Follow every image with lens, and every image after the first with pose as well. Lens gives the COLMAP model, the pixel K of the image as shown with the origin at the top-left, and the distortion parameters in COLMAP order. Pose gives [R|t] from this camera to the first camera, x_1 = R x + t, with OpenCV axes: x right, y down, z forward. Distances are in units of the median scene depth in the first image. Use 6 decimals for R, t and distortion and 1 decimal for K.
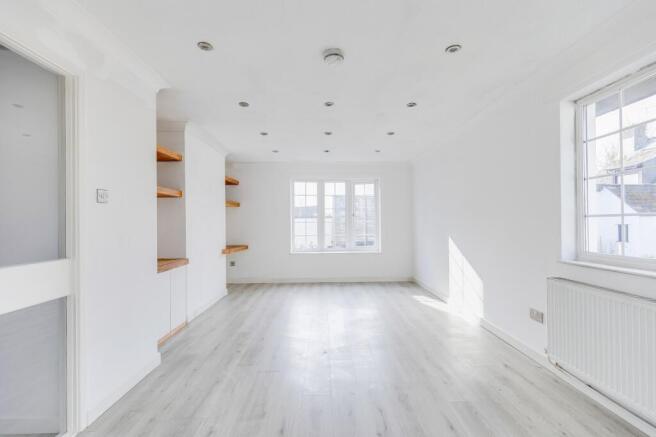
lens RADIAL K [[295.6, 0, 326.2], [0, 295.6, 222.4], [0, 0, 1]] dist [-0.000429, -0.000221]
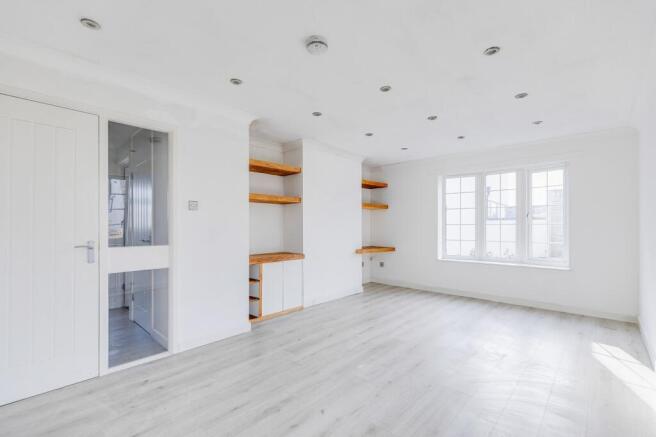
lens RADIAL K [[291.8, 0, 322.9], [0, 291.8, 228.8], [0, 0, 1]] dist [0.001983, 0.000213]
pose [[0.713708, 0.013700, -0.700310, 0.306054], [-0.004903, 0.999882, 0.014563, 0.001707], [0.700427, -0.006960, 0.713691, 0.159841]]
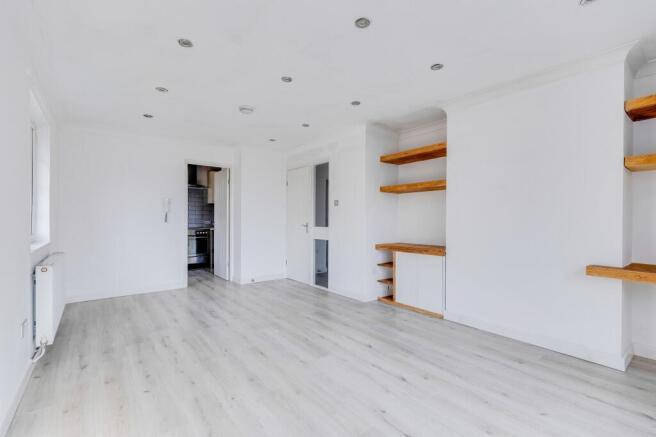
lens RADIAL K [[289.7, 0, 329.0], [0, 289.7, 221.0], [0, 0, 1]] dist [0.004187, 0.000218]
pose [[-0.787461, 0.013862, -0.616208, 0.286464], [0.007925, 0.999892, 0.012367, 0.011133], [0.616313, 0.004855, -0.787486, 1.117989]]
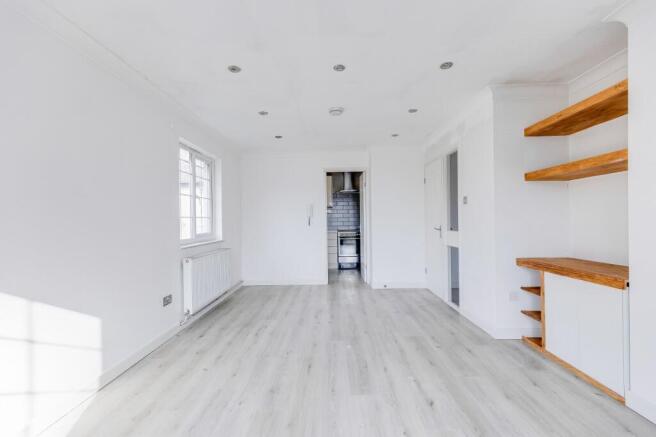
lens RADIAL K [[289.7, 0, 329.0], [0, 289.7, 221.0], [0, 0, 1]] dist [0.004187, 0.000218]
pose [[-0.999594, 0.022668, 0.017285, 0.022385], [0.022680, 0.999743, 0.000492, 0.007663], [-0.017270, 0.000884, -0.999850, 1.125587]]
